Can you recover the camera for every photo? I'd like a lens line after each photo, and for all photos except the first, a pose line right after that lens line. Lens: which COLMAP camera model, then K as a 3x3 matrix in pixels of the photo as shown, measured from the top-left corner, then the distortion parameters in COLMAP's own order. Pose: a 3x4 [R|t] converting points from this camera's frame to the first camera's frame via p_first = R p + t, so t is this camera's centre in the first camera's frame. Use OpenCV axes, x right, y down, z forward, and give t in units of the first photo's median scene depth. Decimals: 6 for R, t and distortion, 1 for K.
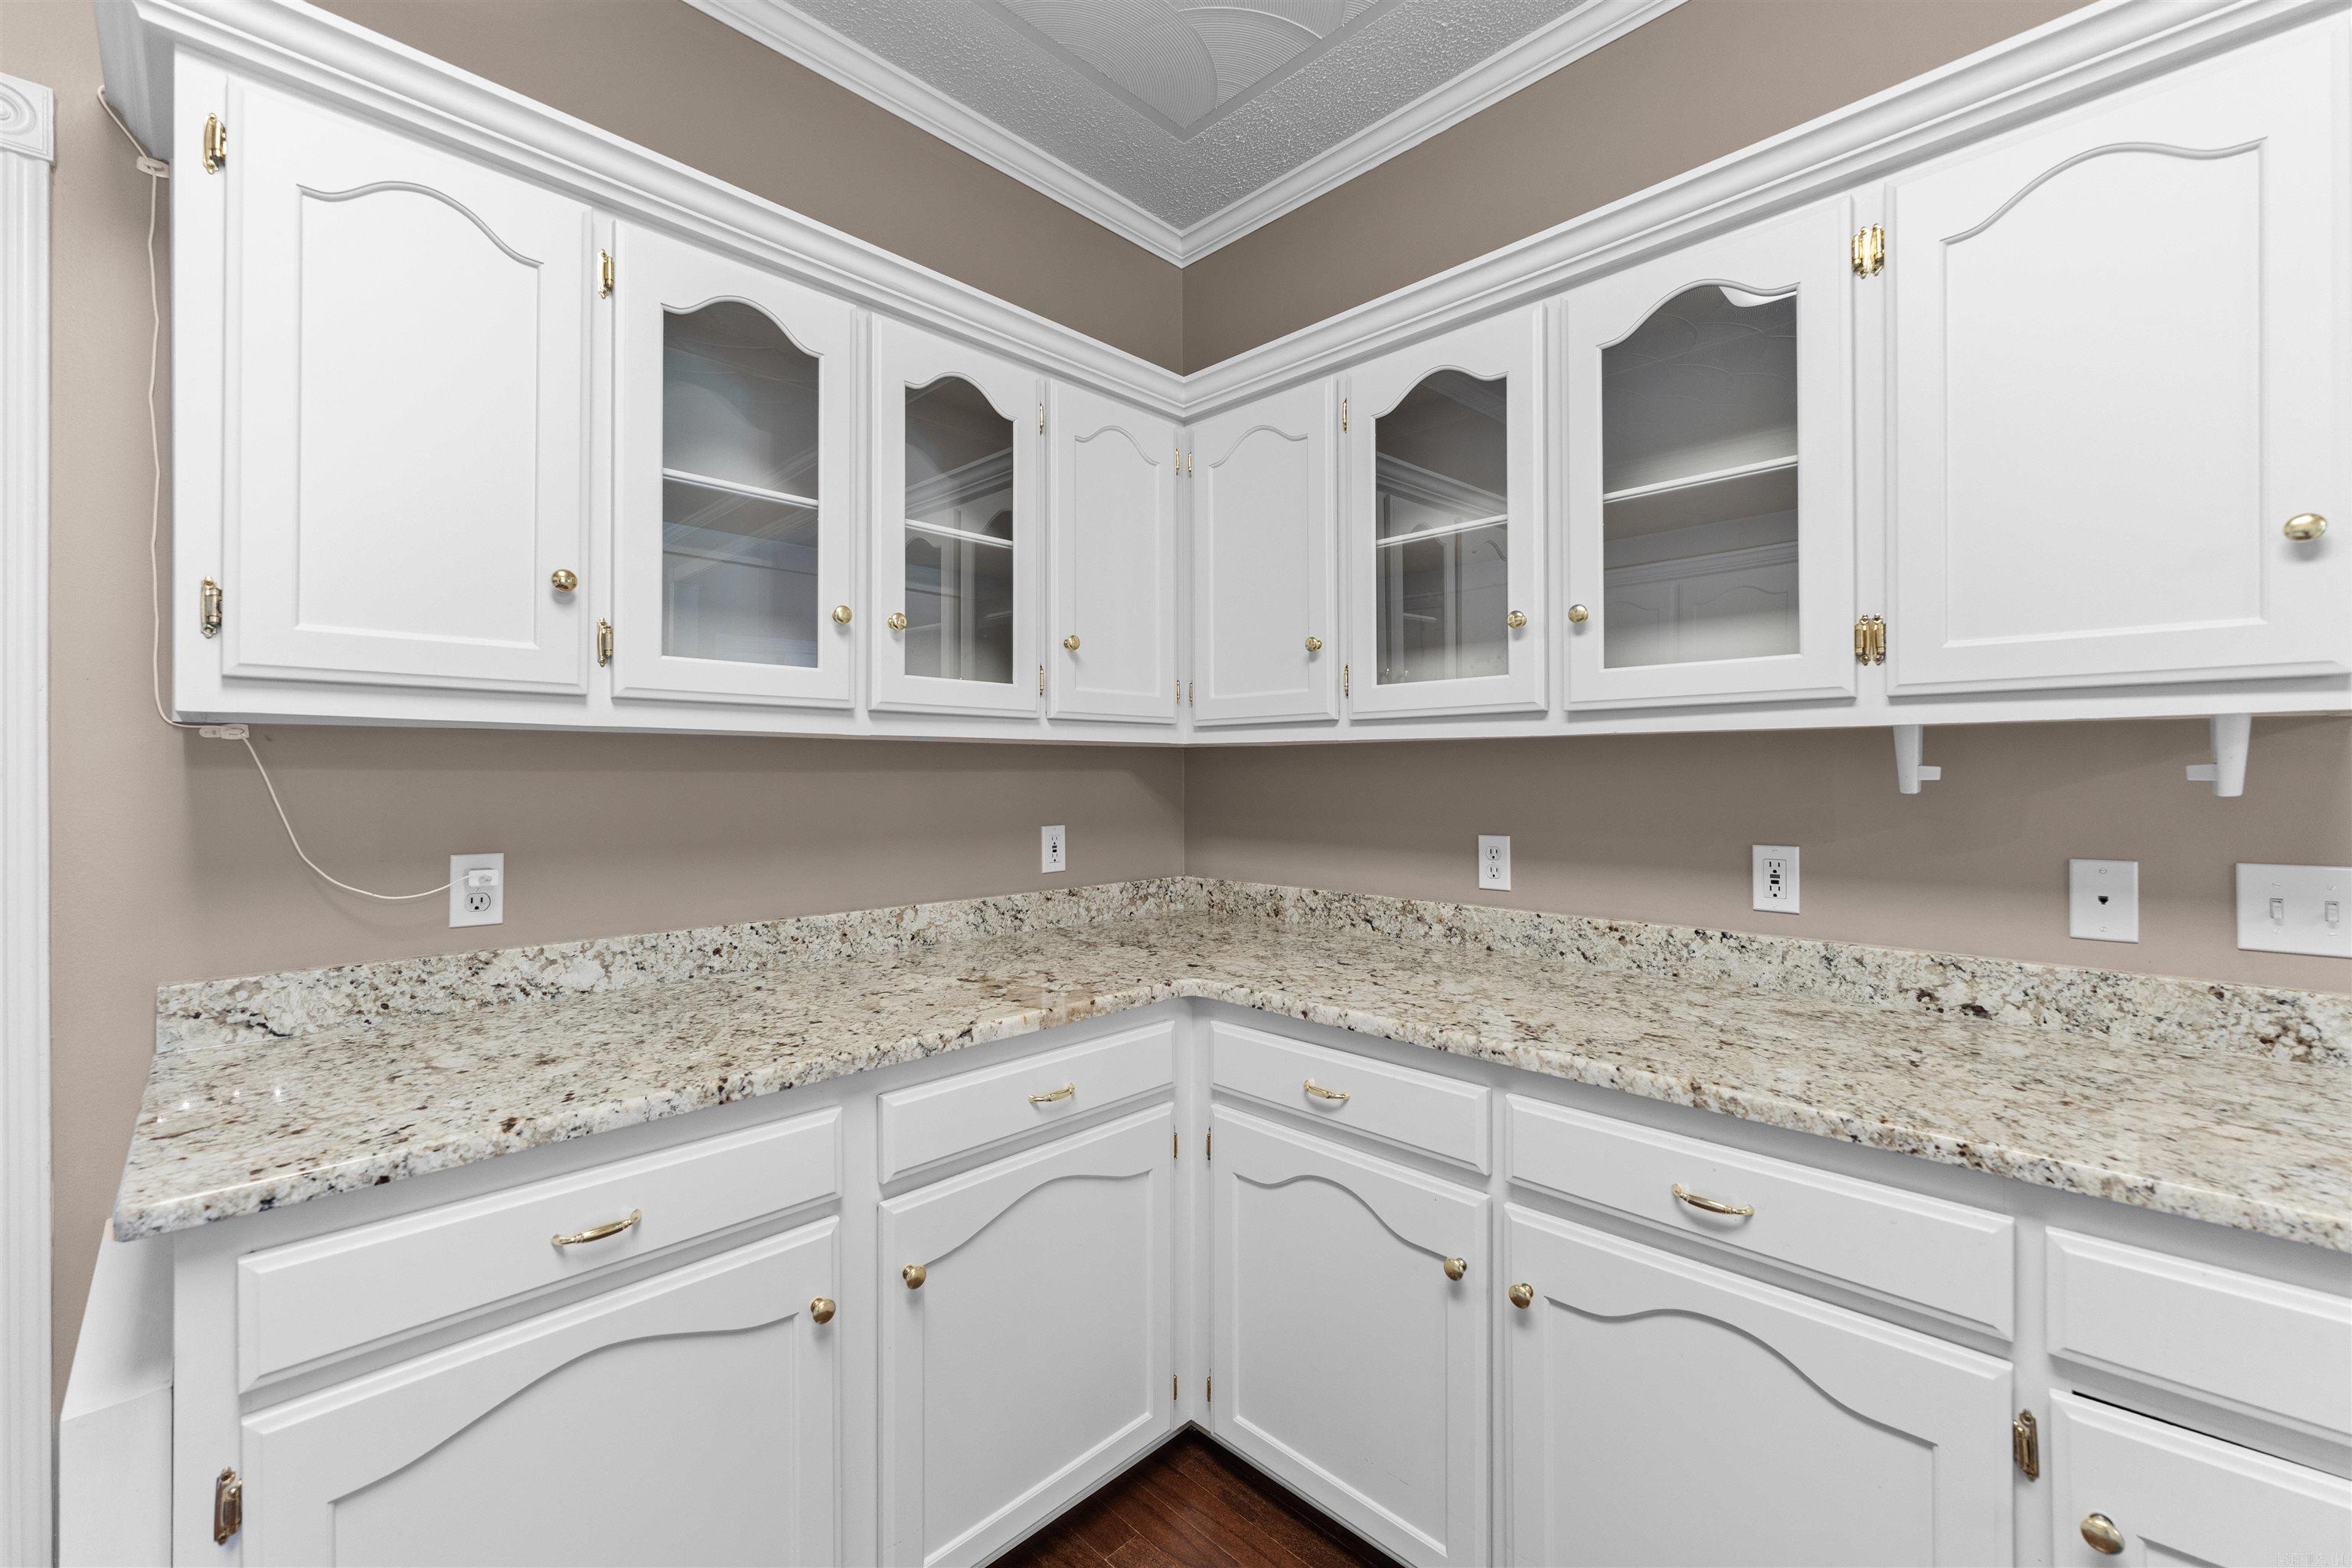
lens RADIAL K [[969.8, 0, 1181.1], [0, 969.8, 770.2], [0, 0, 1]] dist [0.001176, -0.000508]
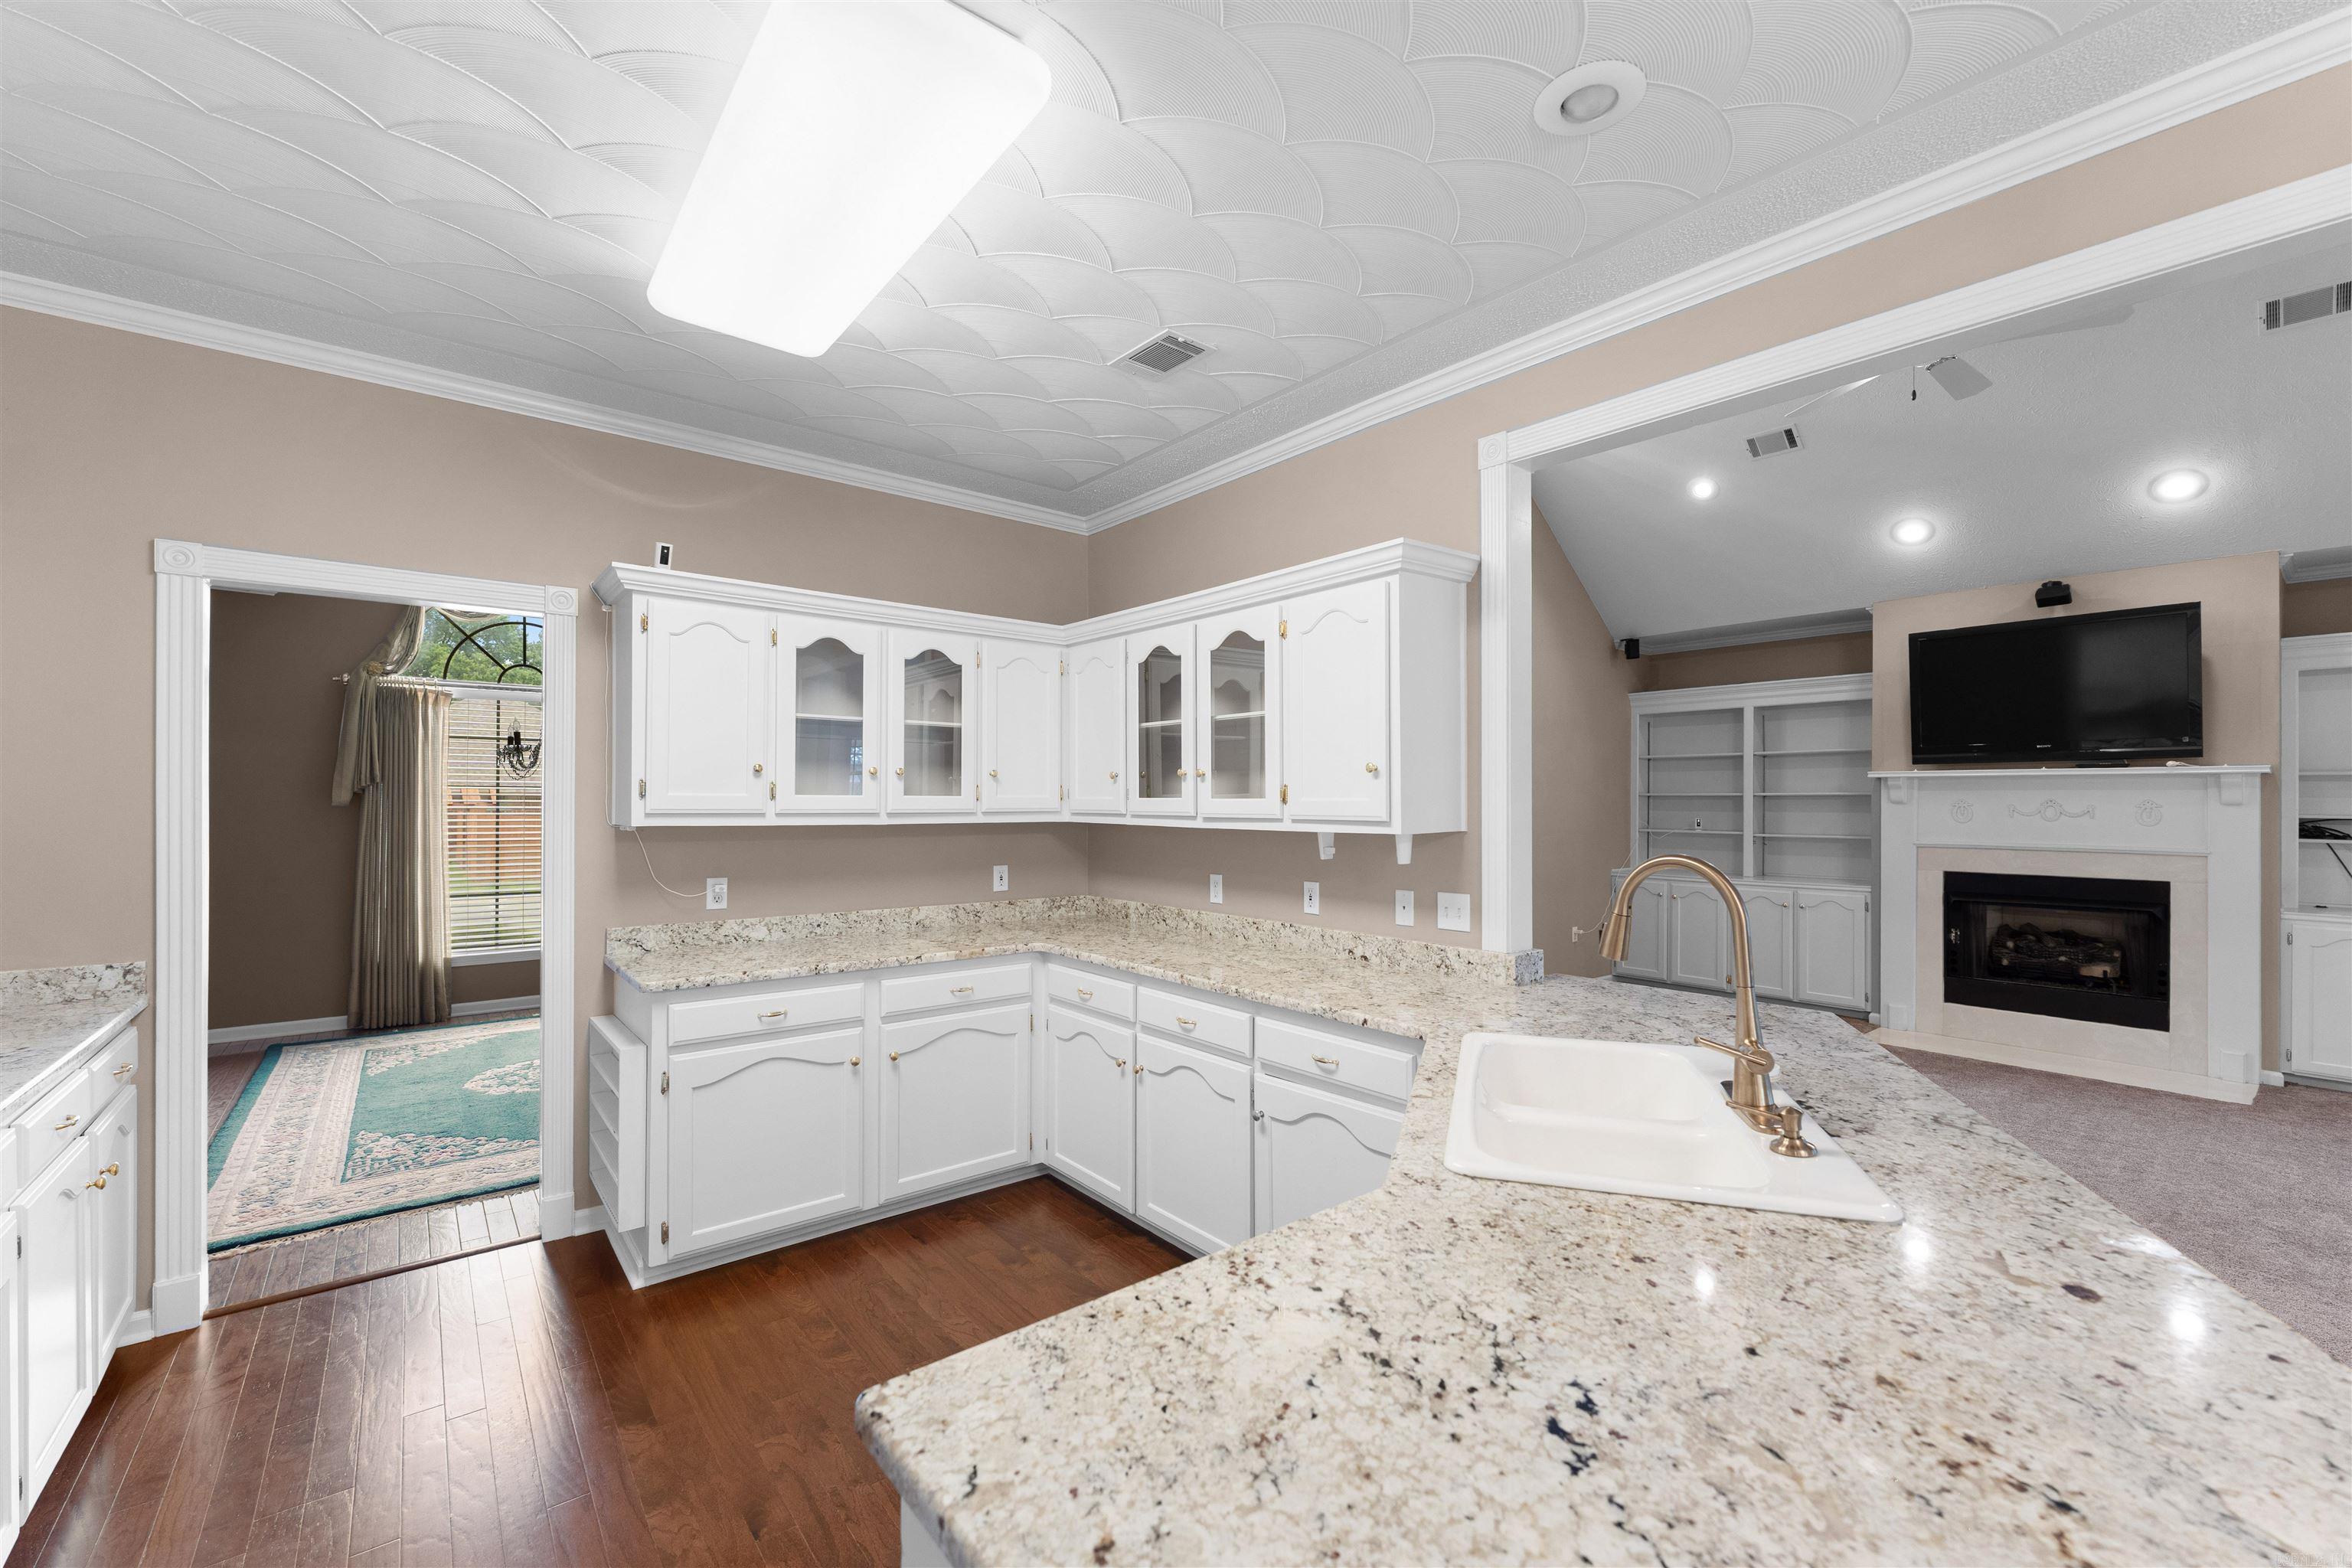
lens RADIAL K [[969.8, 0, 1181.6], [0, 969.8, 796.9], [0, 0, 1]] dist [0.001176, -0.000508]
pose [[0.994601, 0.004598, -0.103667, 0.570987], [-0.004679, 0.999989, -0.000543, -0.103274], [0.103664, 0.001025, 0.994612, -1.106664]]
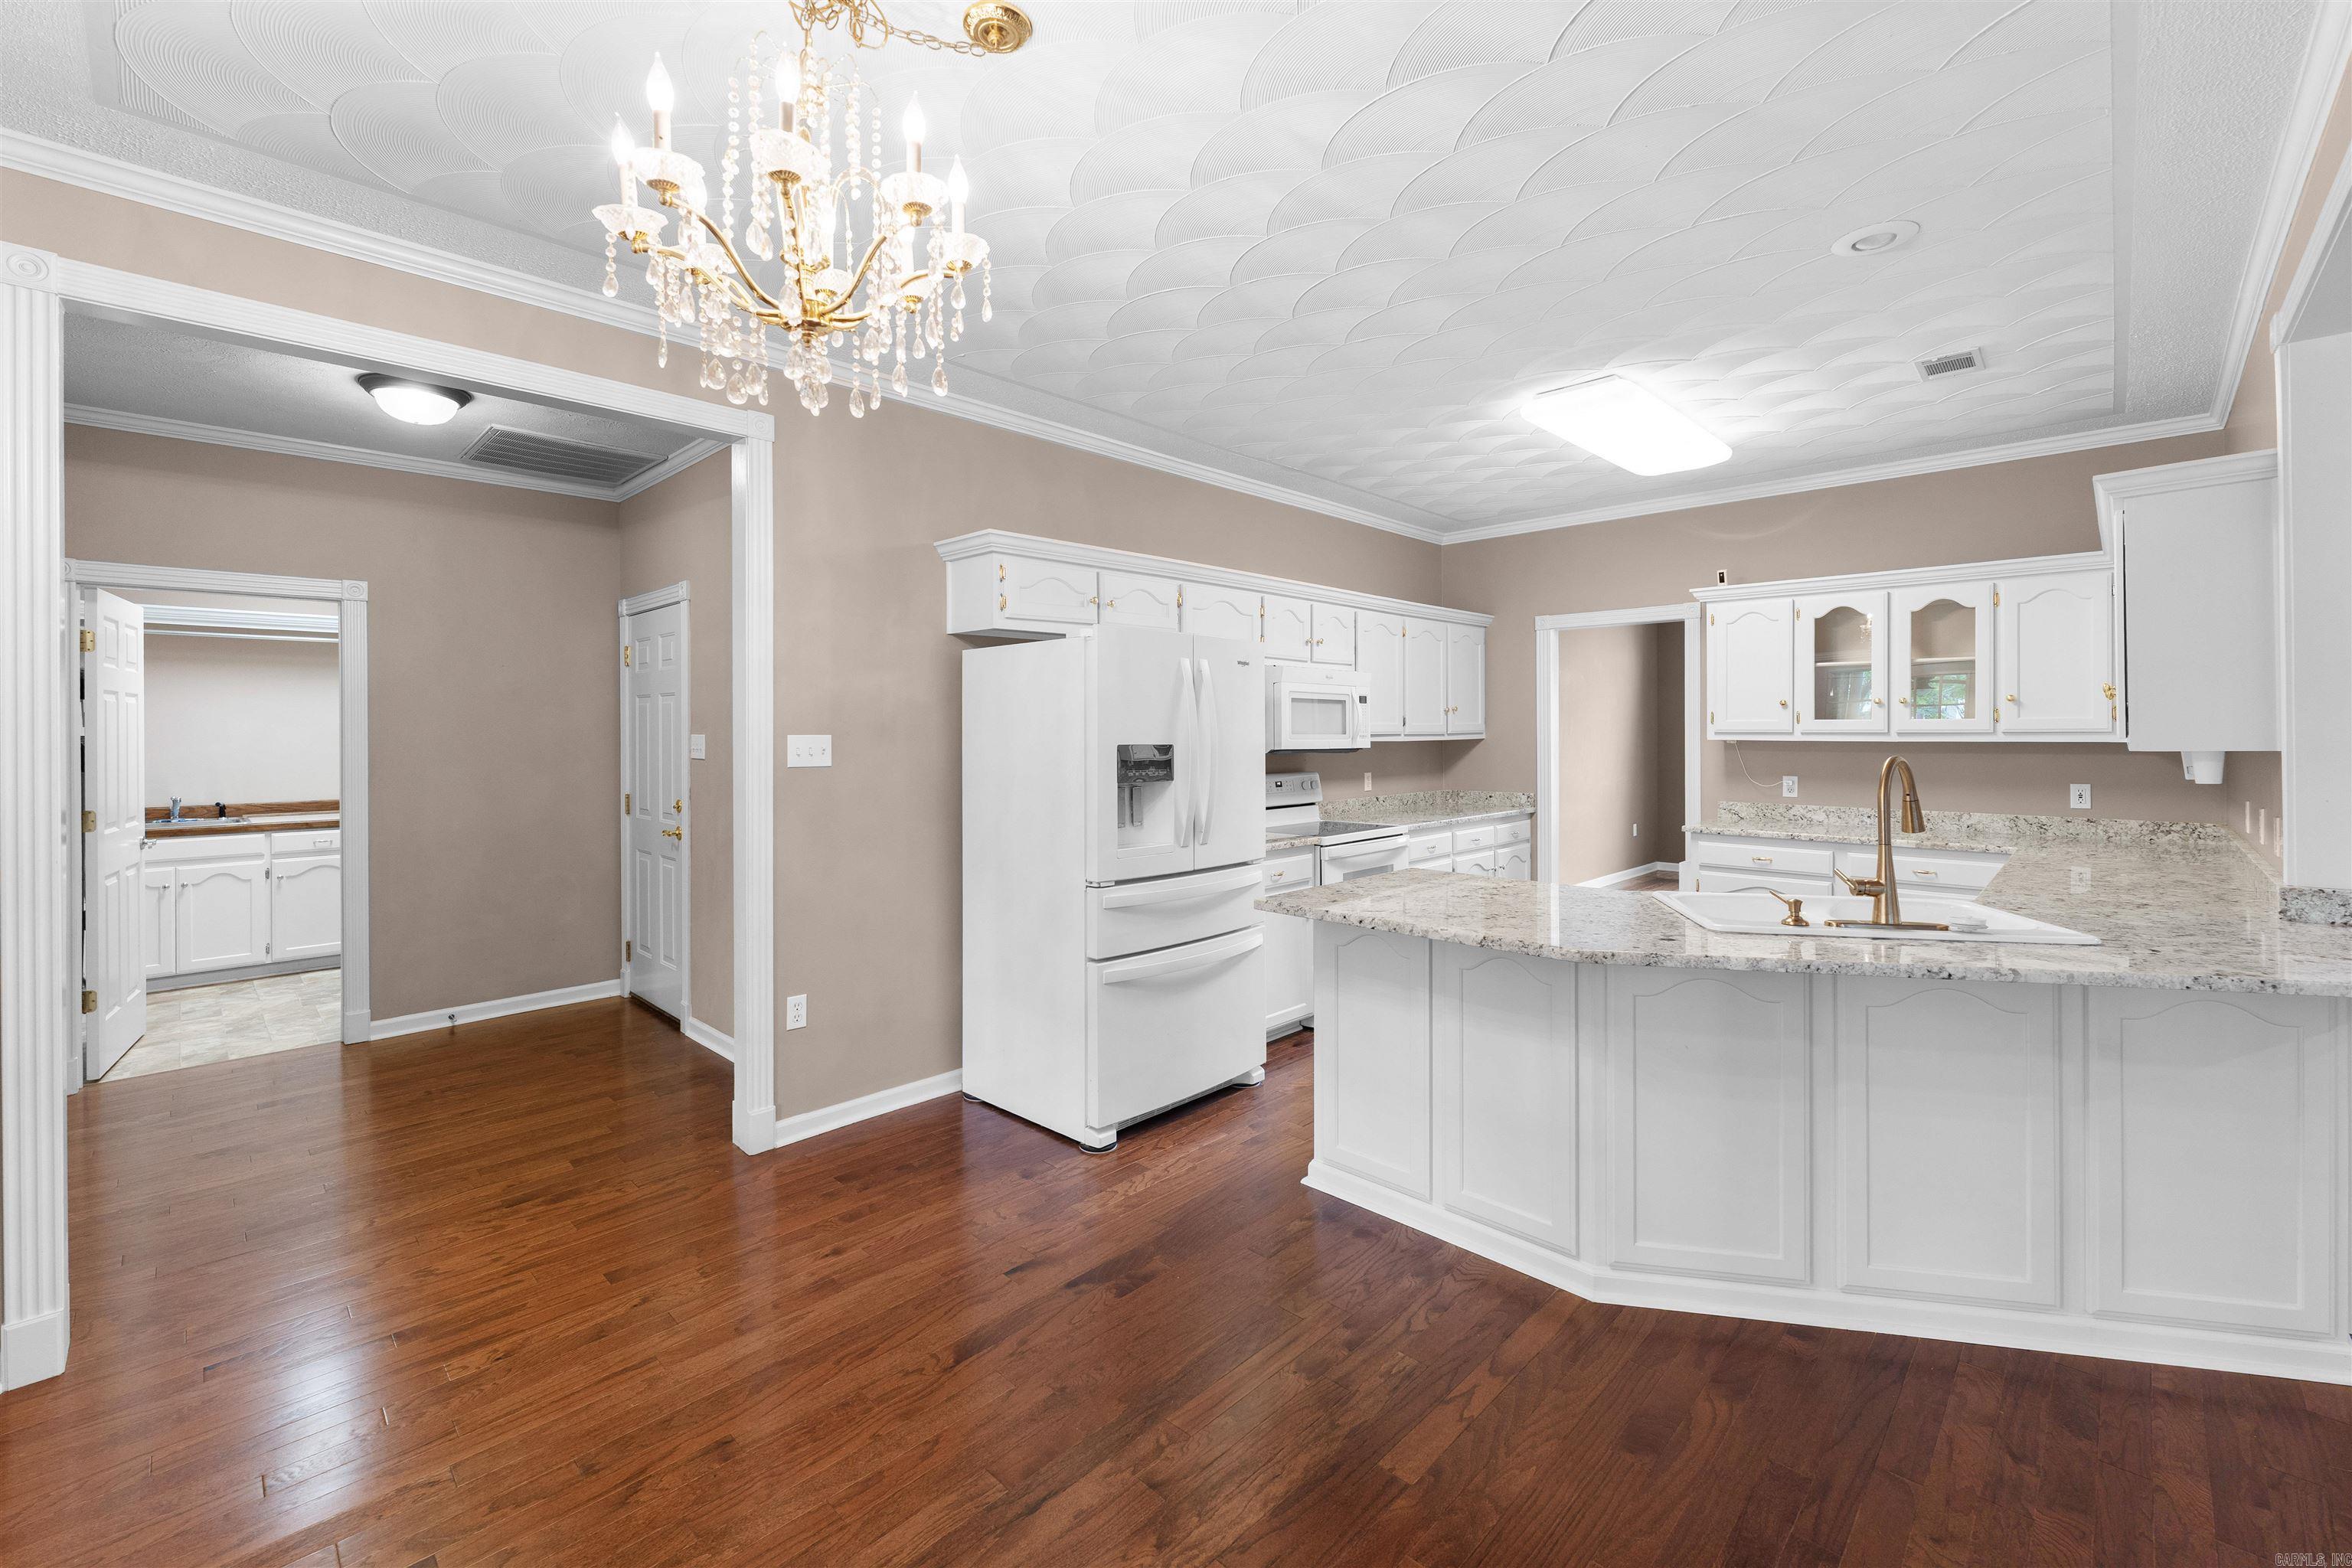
lens RADIAL K [[969.8, 0, 1195.4], [0, 969.8, 733.7], [0, 0, 1]] dist [0.001176, -0.000508]
pose [[0.035836, 0.008406, -0.999322, 2.494089], [0.007484, 0.999934, 0.008679, -0.102967], [0.999330, -0.007790, 0.035771, -1.156513]]
